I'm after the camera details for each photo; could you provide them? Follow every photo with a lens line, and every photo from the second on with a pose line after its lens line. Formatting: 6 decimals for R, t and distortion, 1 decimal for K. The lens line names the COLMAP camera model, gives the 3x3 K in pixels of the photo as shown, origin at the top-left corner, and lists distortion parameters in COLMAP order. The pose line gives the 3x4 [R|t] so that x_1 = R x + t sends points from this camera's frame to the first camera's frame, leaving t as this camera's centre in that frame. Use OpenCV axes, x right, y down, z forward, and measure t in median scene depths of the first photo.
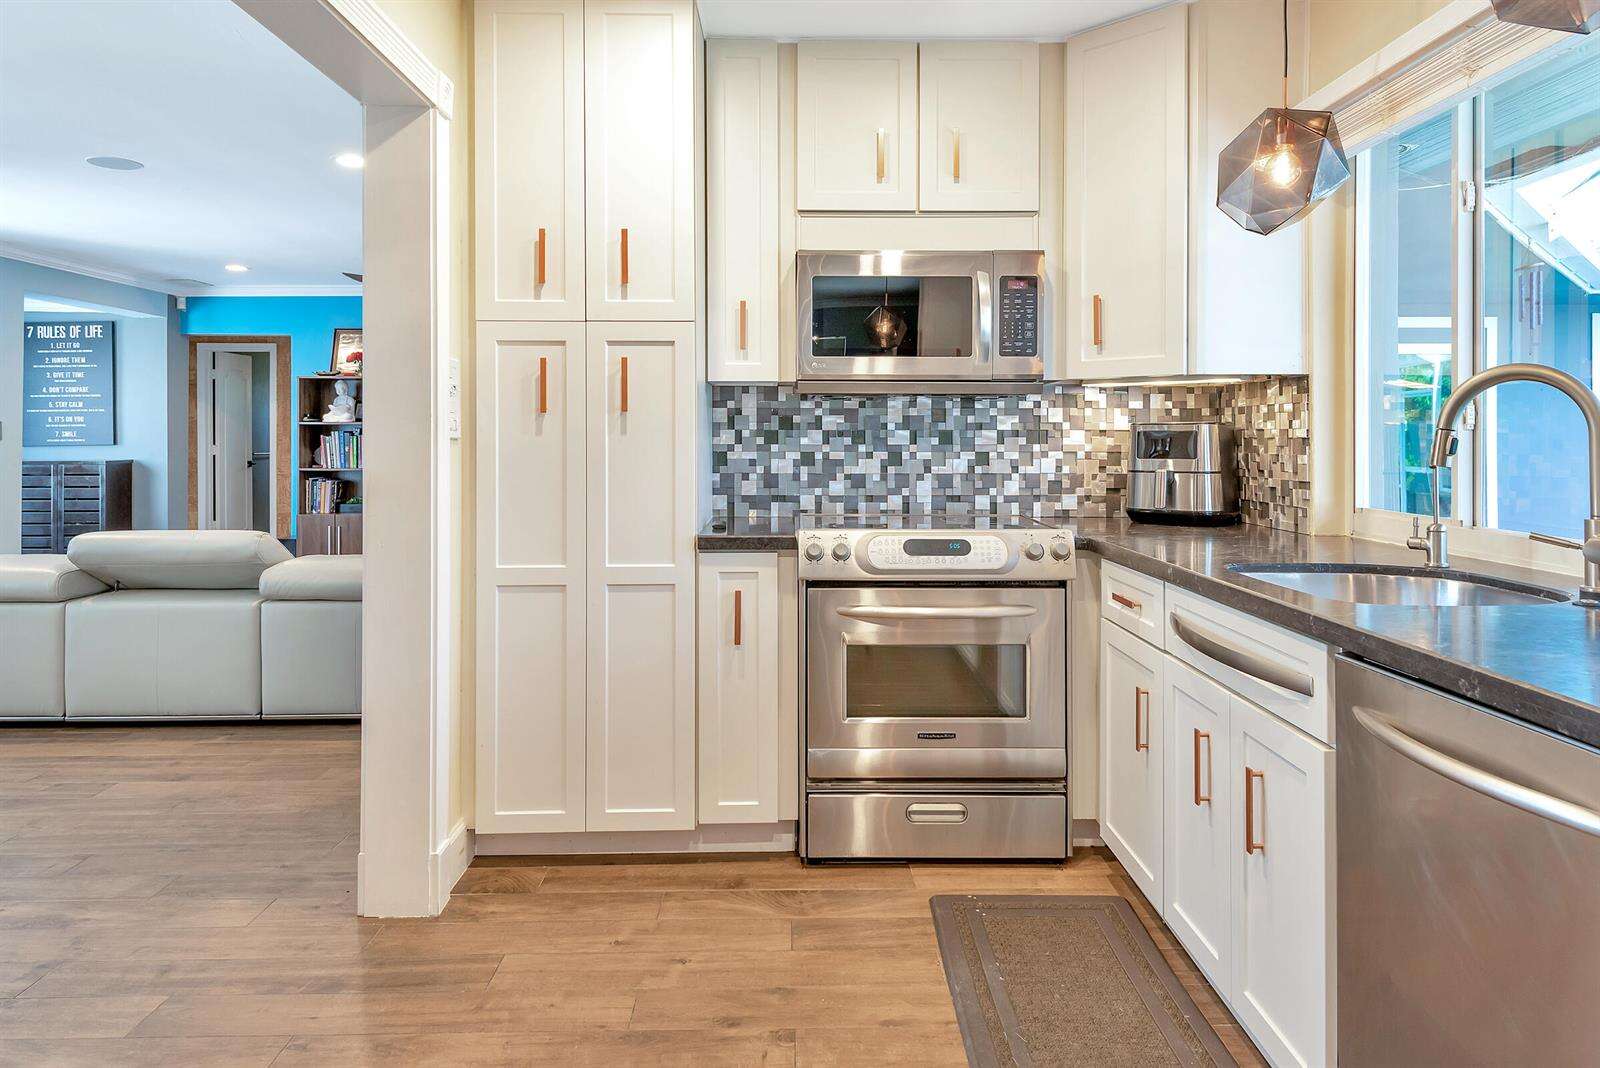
lens RADIAL K [[1013.6, 0, 802.8], [0, 1013.6, 439.9], [0, 0, 1]] dist [0.051583, -0.054950]
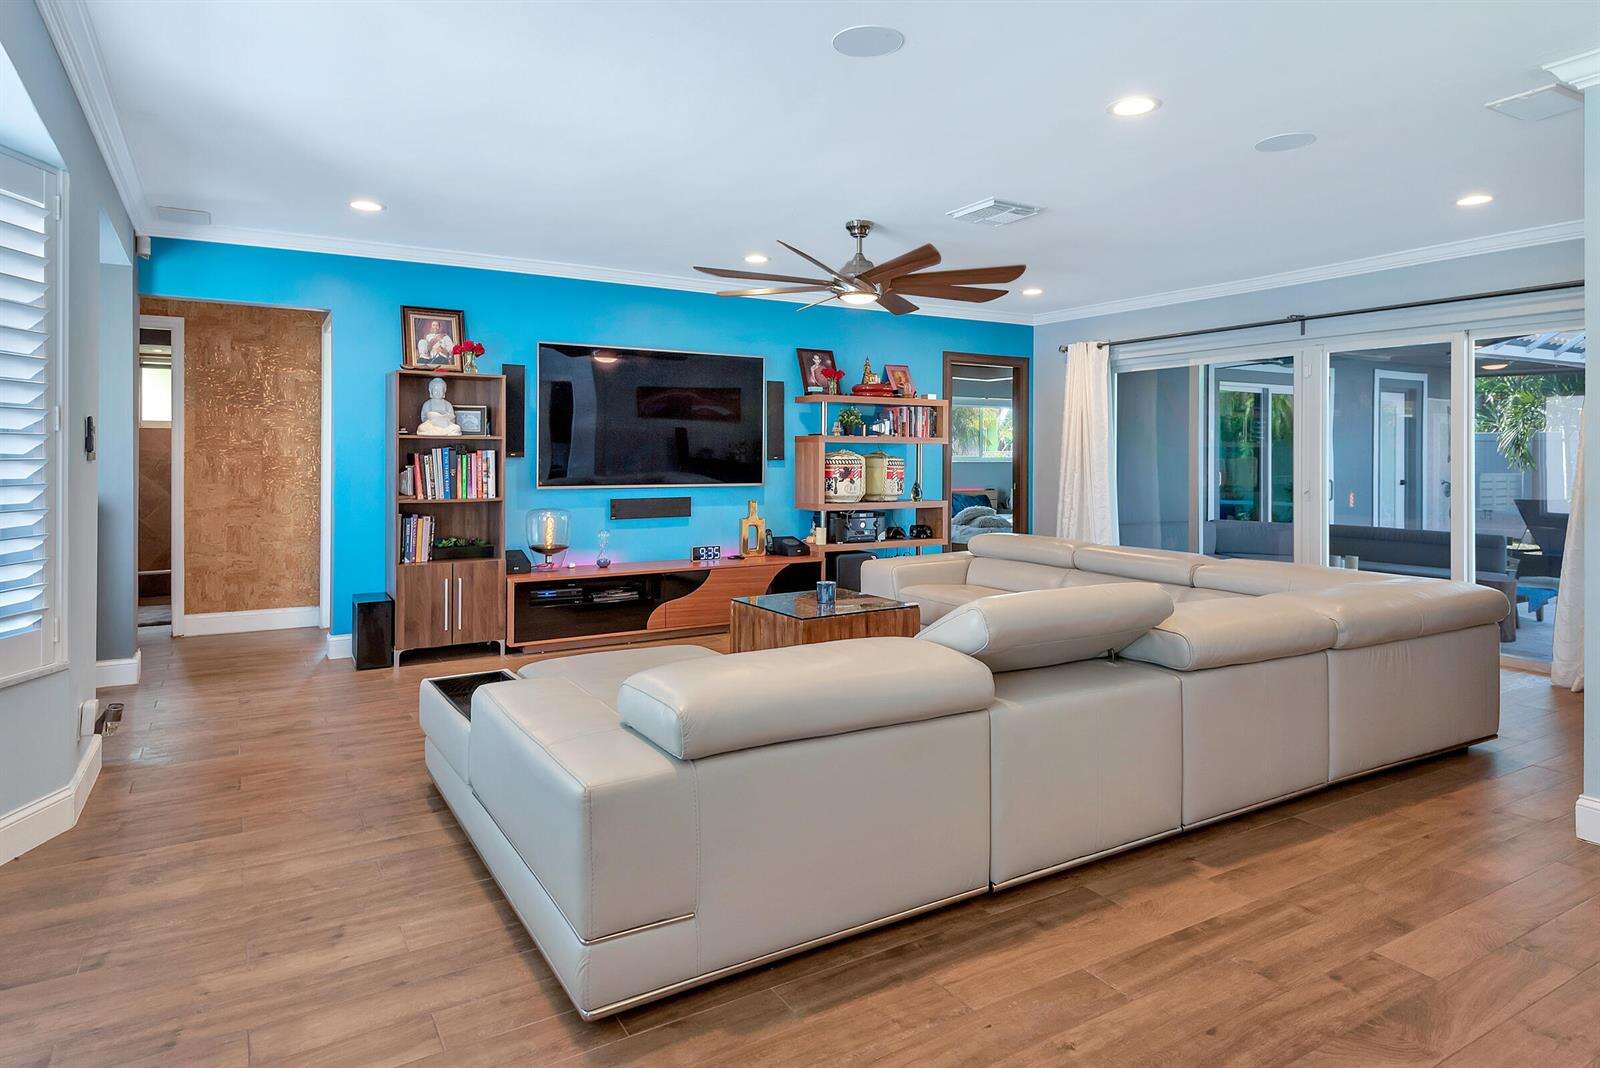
lens RADIAL K [[941.7, 0, 800.8], [0, 941.7, 472.8], [0, 0, 1]] dist [0.031696, -0.000005]
pose [[0.857109, -0.003614, 0.515122, -1.381197], [-0.002299, 0.999939, 0.010840, 0.003272], [-0.515130, -0.010475, 0.857048, 0.673362]]
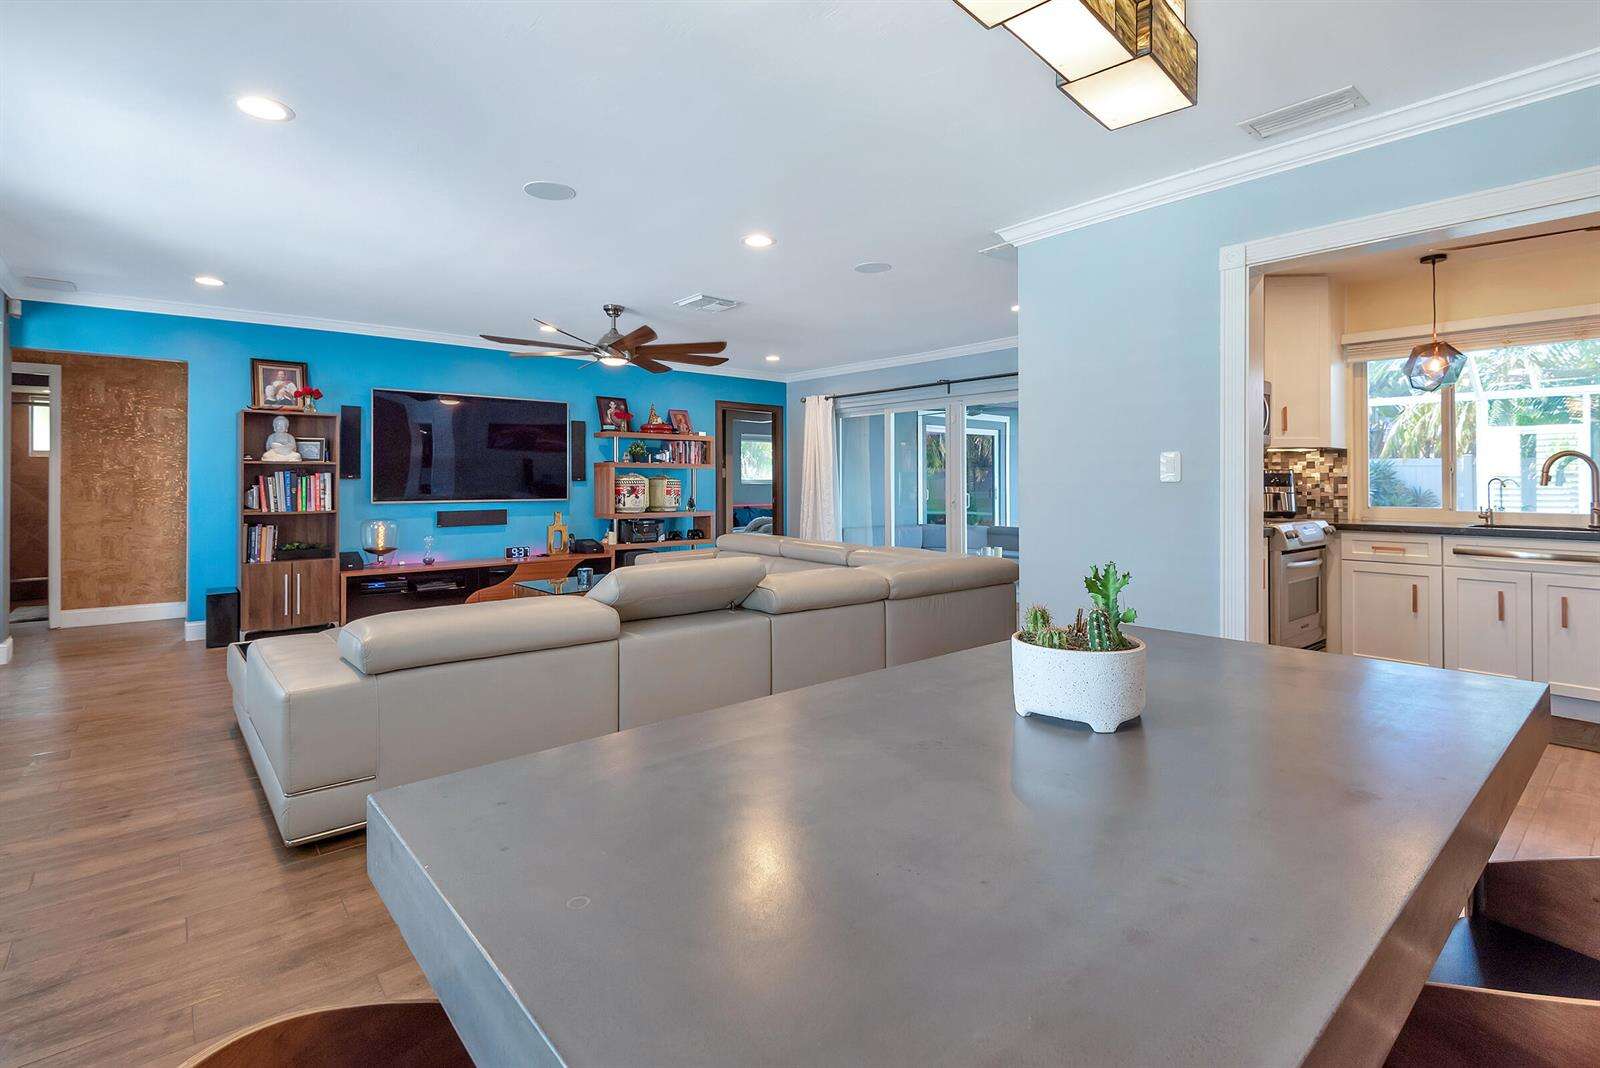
lens RADIAL K [[746.5, 0, 800.9], [0, 746.5, 487.4], [0, 0, 1]] dist [-0.003107, -0.001488]
pose [[0.752923, -0.002969, 0.658102, -1.293124], [0.002786, 0.999995, 0.001324, 0.015633], [-0.658102, 0.000837, 0.752928, 0.425609]]
